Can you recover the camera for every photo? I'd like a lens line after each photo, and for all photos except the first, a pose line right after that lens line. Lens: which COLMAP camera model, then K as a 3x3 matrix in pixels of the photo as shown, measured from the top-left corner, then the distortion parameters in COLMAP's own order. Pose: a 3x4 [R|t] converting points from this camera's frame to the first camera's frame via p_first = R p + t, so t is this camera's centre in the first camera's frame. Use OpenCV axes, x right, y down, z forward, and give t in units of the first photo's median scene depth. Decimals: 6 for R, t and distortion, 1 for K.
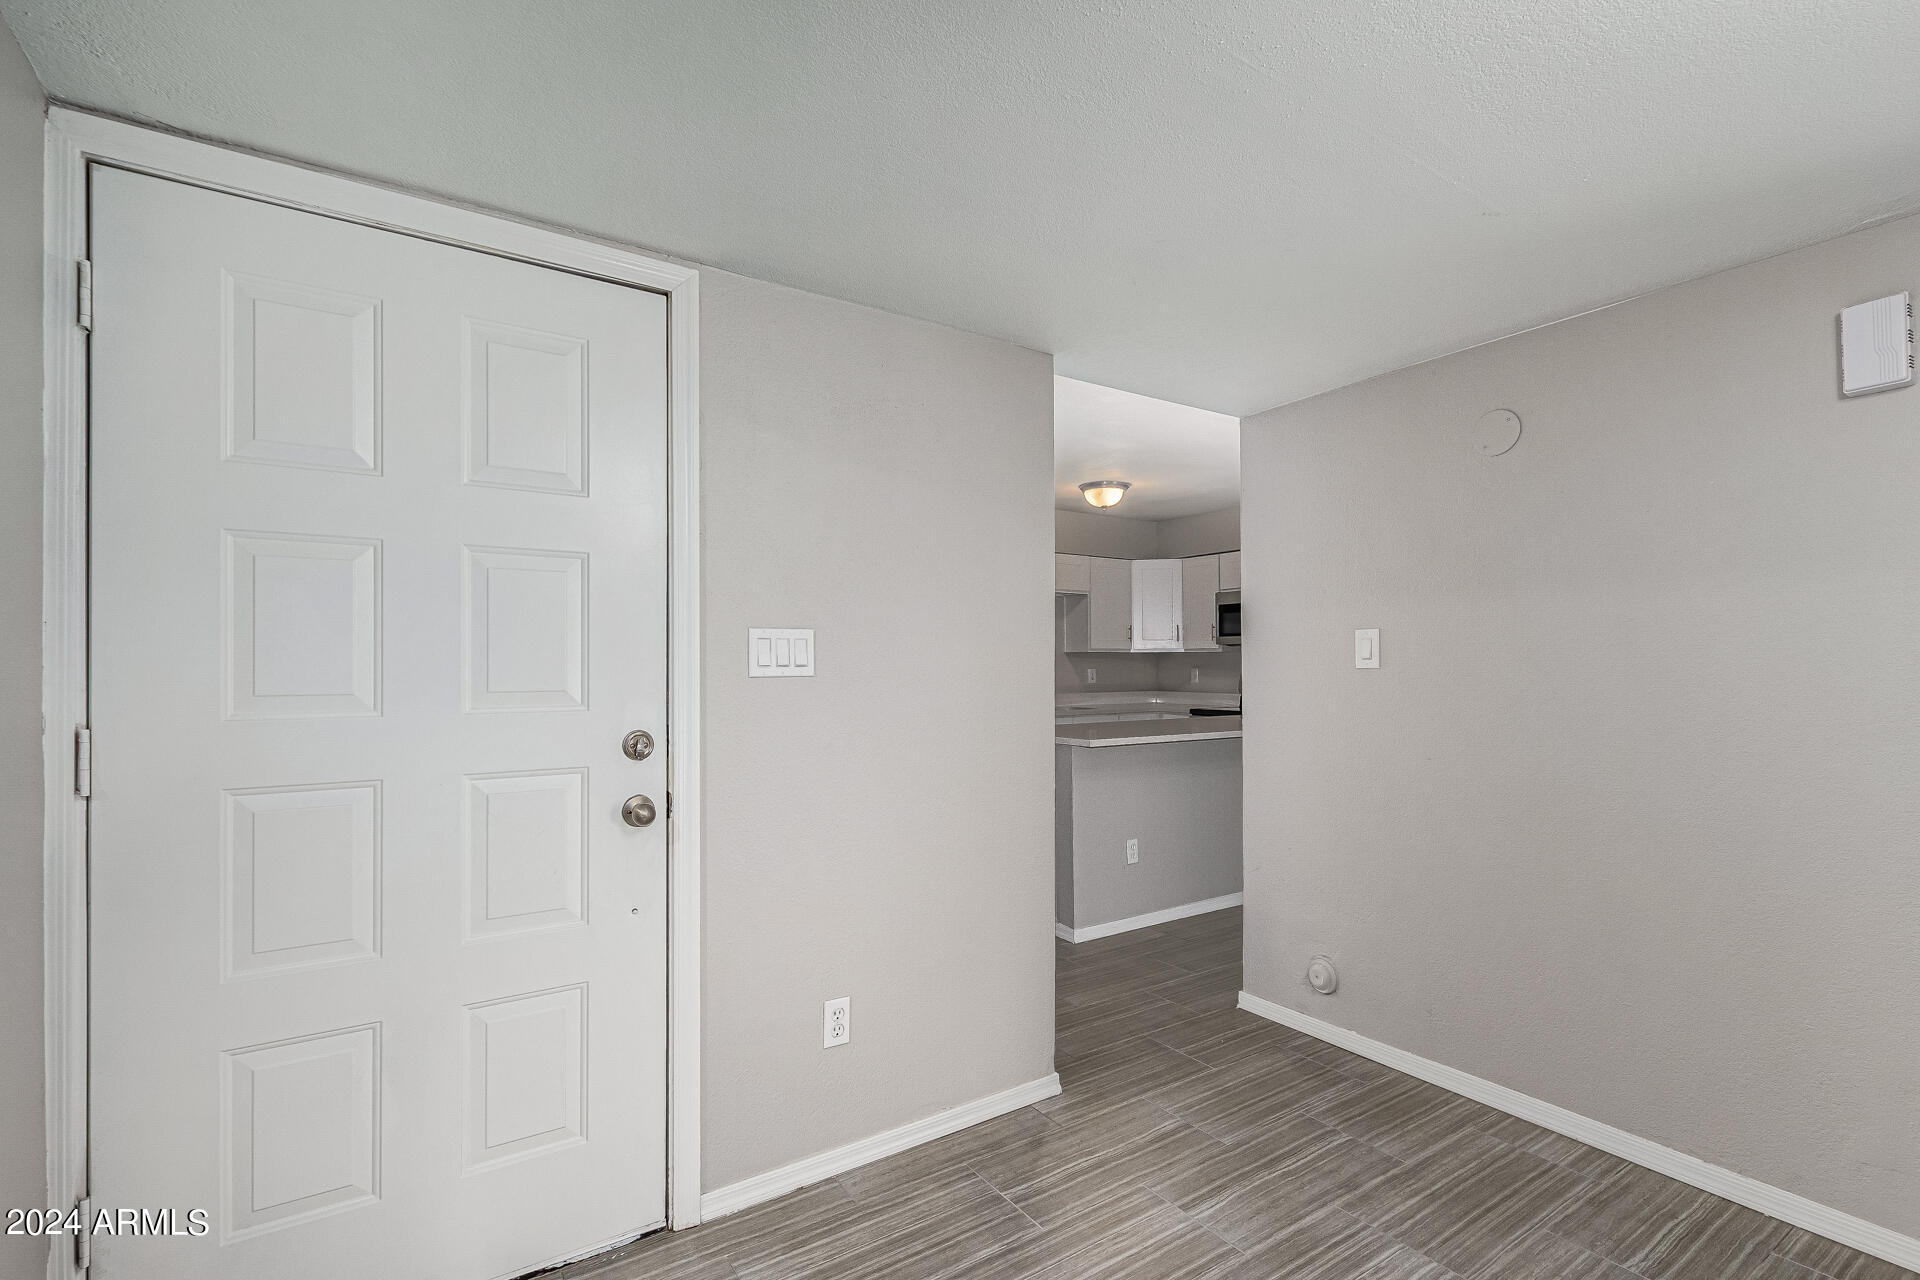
lens RADIAL K [[891.0, 0, 937.7], [0, 891.0, 669.9], [0, 0, 1]] dist [0.009838, -0.000523]
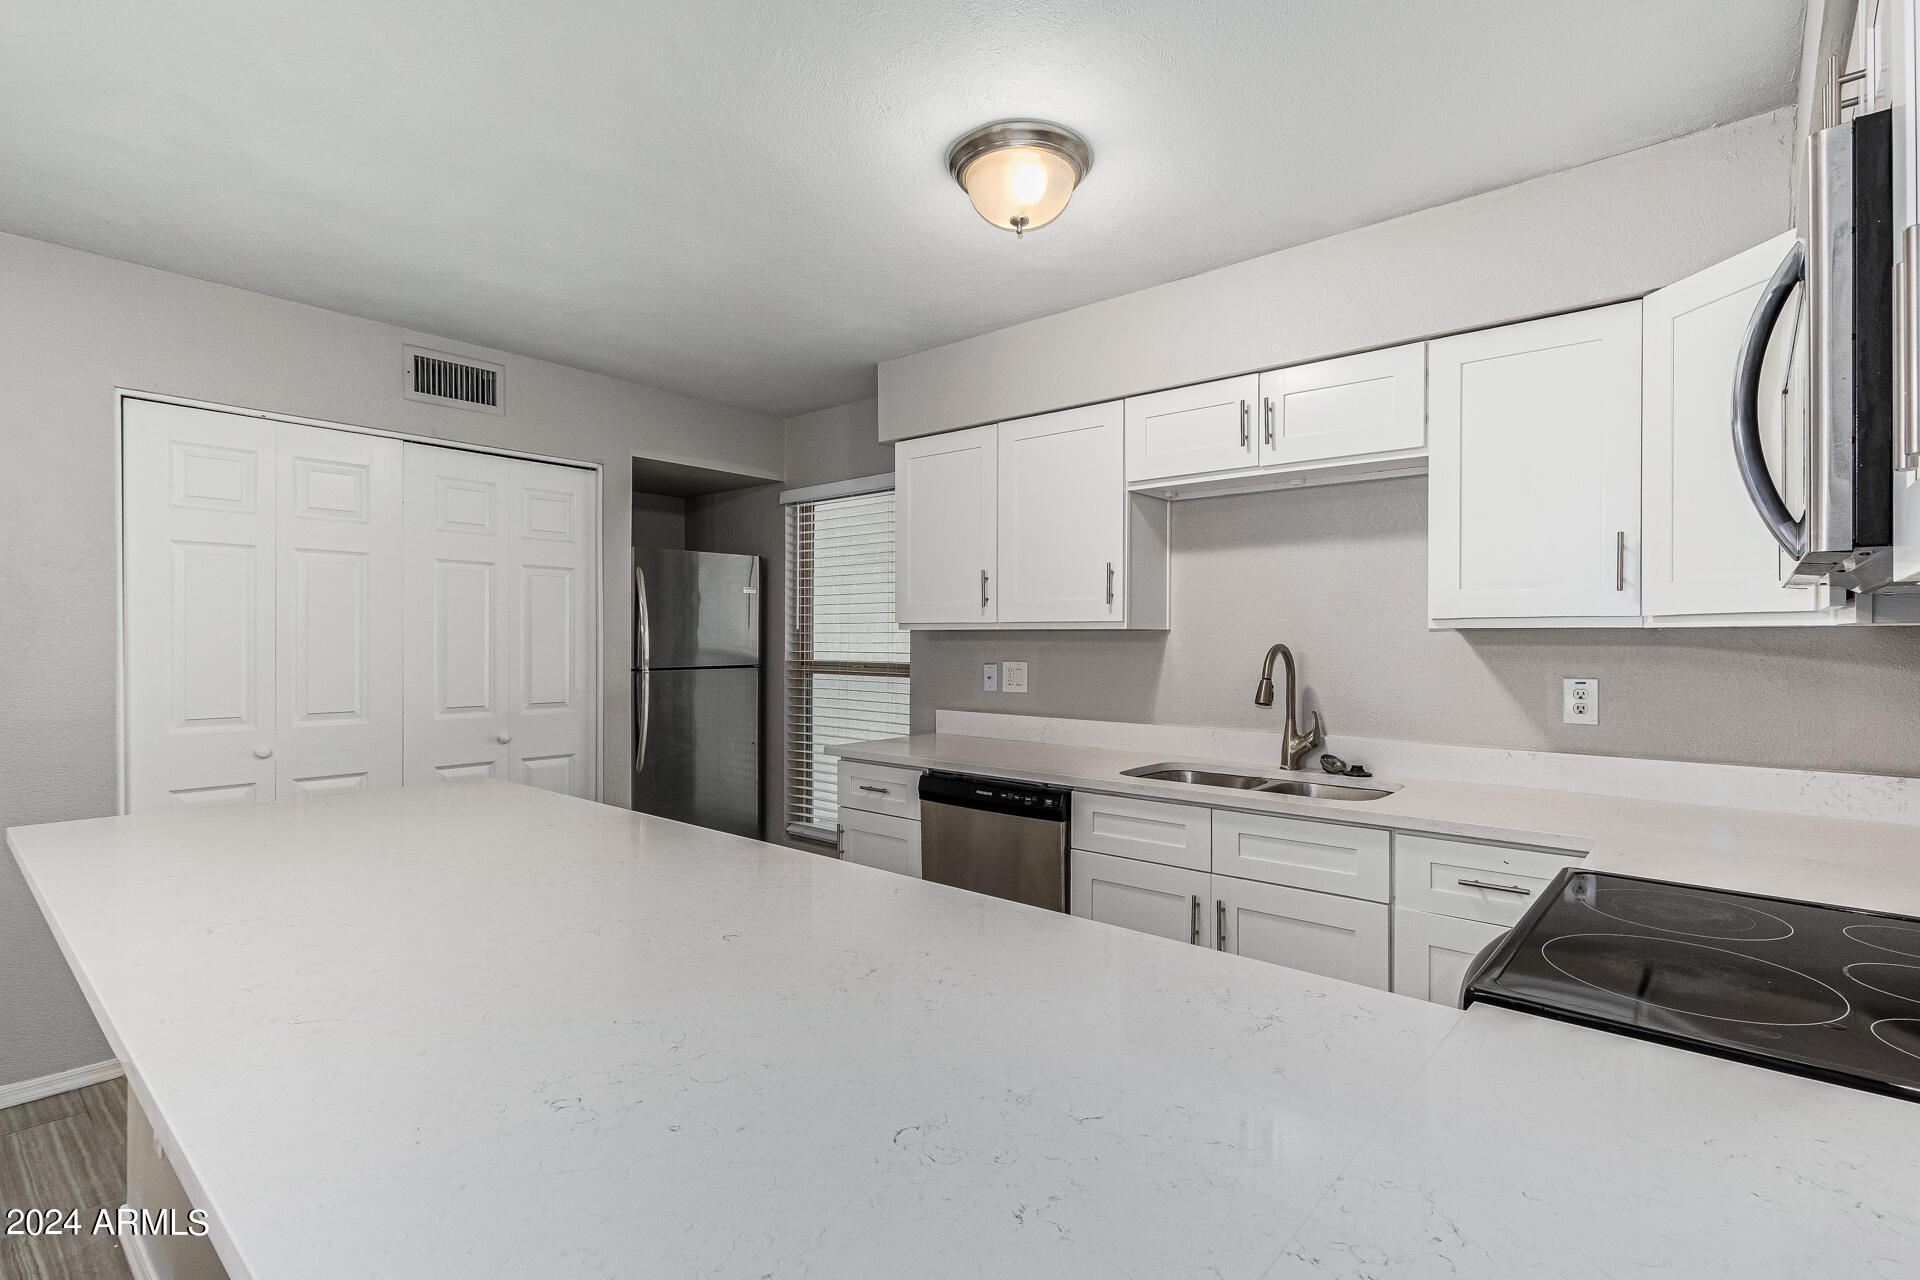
lens RADIAL K [[901.4, 0, 964.7], [0, 901.4, 642.3], [0, 0, 1]] dist [0.016045, -0.006054]
pose [[0.290325, 0.017221, -0.956773, 1.414379], [-0.003510, 0.999851, 0.016931, -0.058931], [0.956922, -0.001557, 0.290342, 2.359139]]
